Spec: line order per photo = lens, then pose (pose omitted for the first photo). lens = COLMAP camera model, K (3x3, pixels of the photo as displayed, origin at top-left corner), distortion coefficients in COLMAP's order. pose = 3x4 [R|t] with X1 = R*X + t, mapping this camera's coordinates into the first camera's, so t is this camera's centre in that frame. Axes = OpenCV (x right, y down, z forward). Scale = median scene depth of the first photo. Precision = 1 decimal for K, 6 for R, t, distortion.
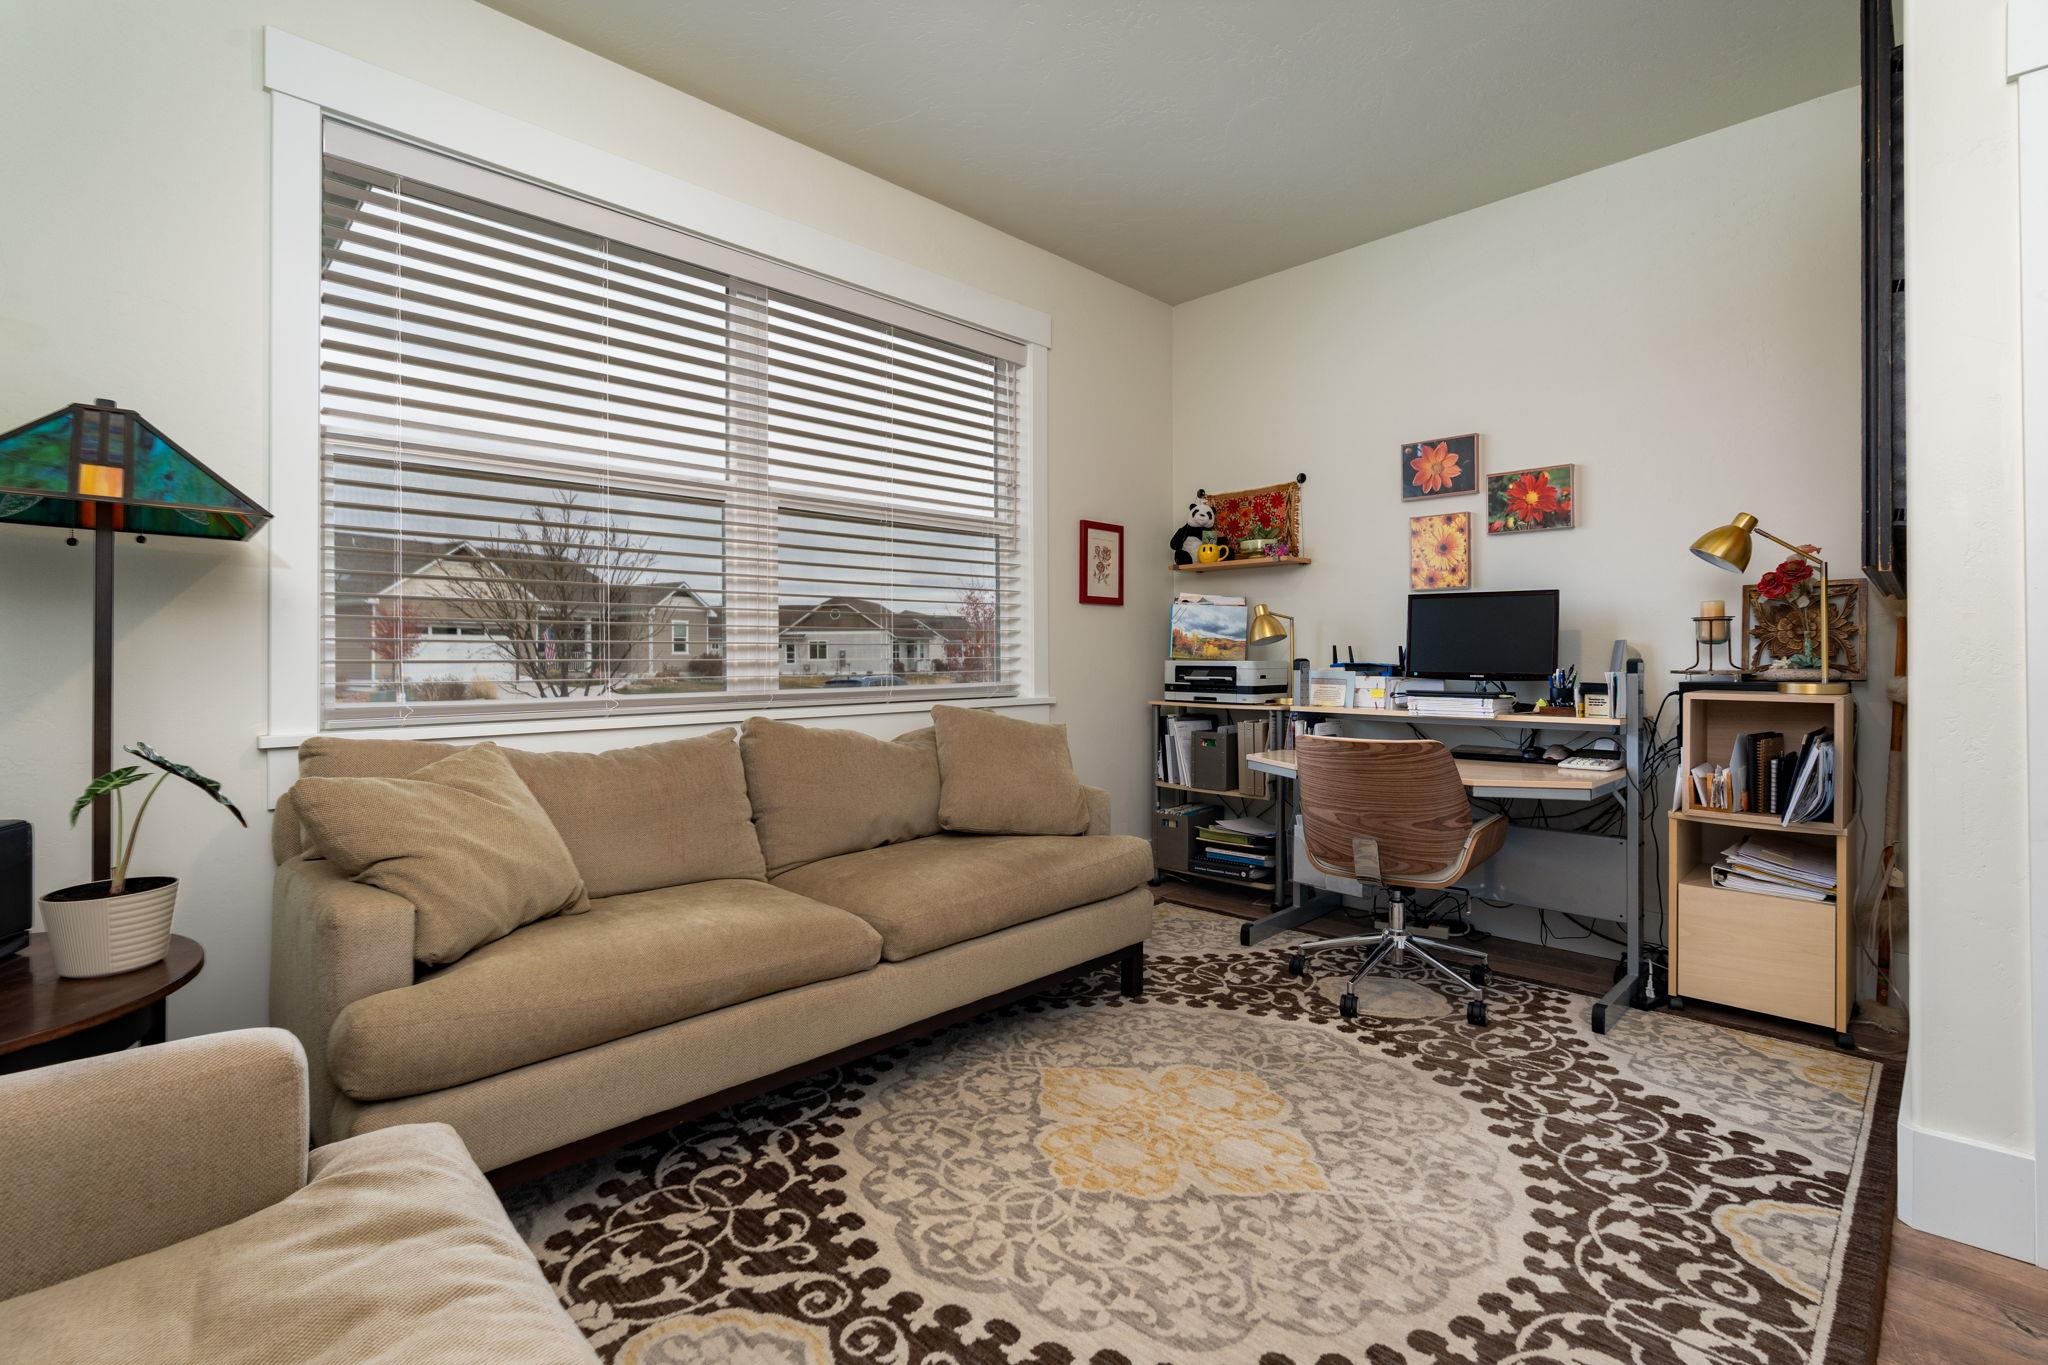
lens RADIAL K [[936.0, 0, 1025.6], [0, 936.0, 669.3], [0, 0, 1]] dist [-0.005141, 0.002658]
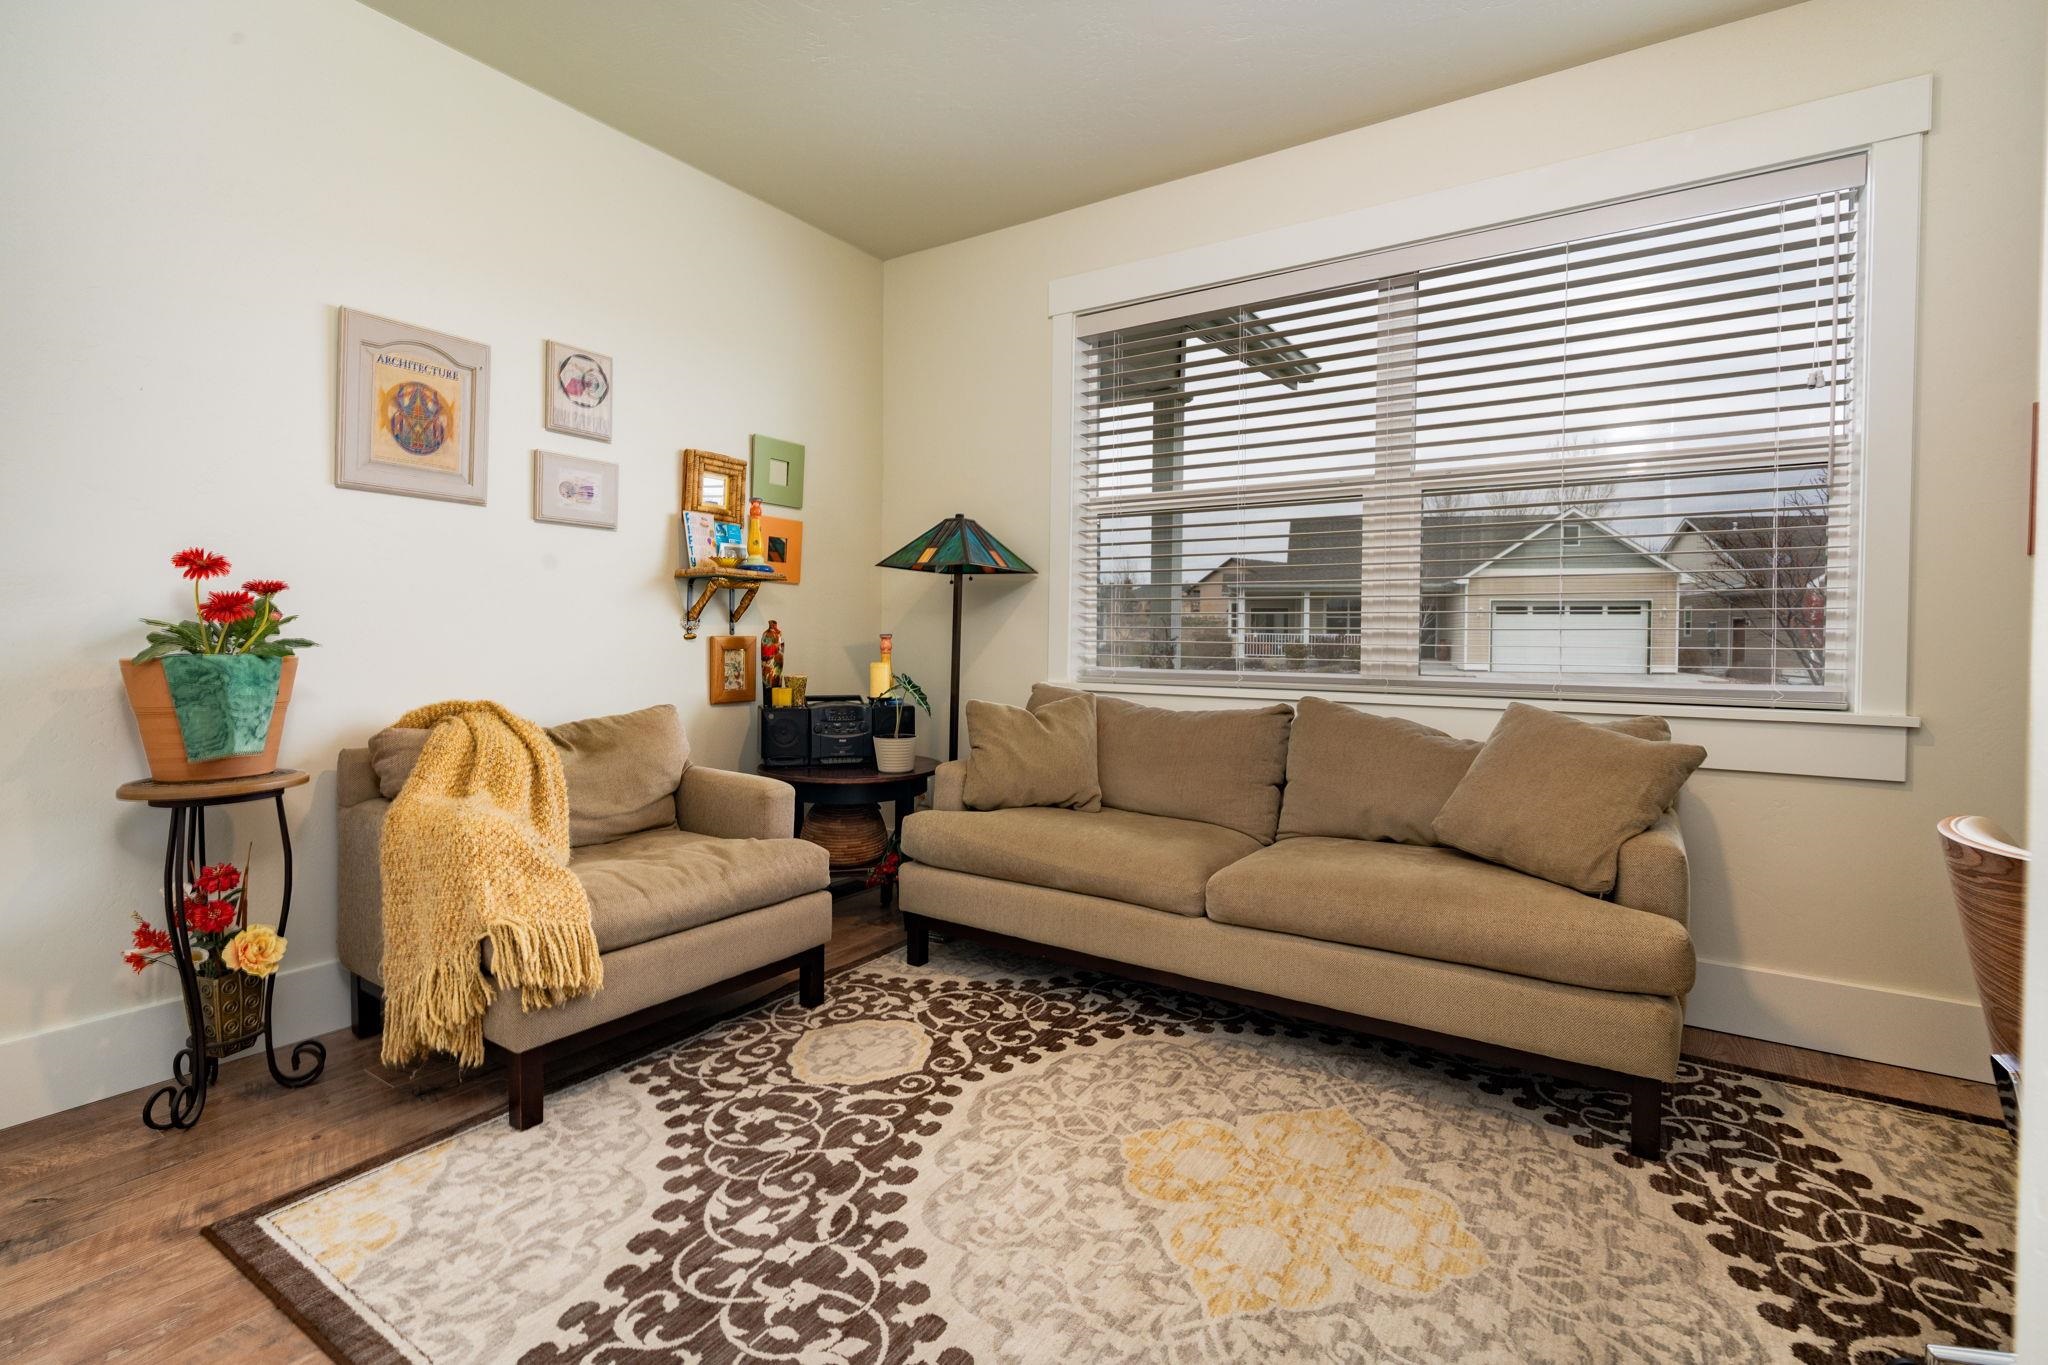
lens RADIAL K [[936.0, 0, 1024.6], [0, 936.0, 667.7], [0, 0, 1]] dist [-0.005141, 0.002658]
pose [[0.195920, 0.036441, -0.979943, 0.948202], [-0.026969, 0.999132, 0.031763, -0.011369], [0.980249, 0.020206, 0.196732, 0.610689]]
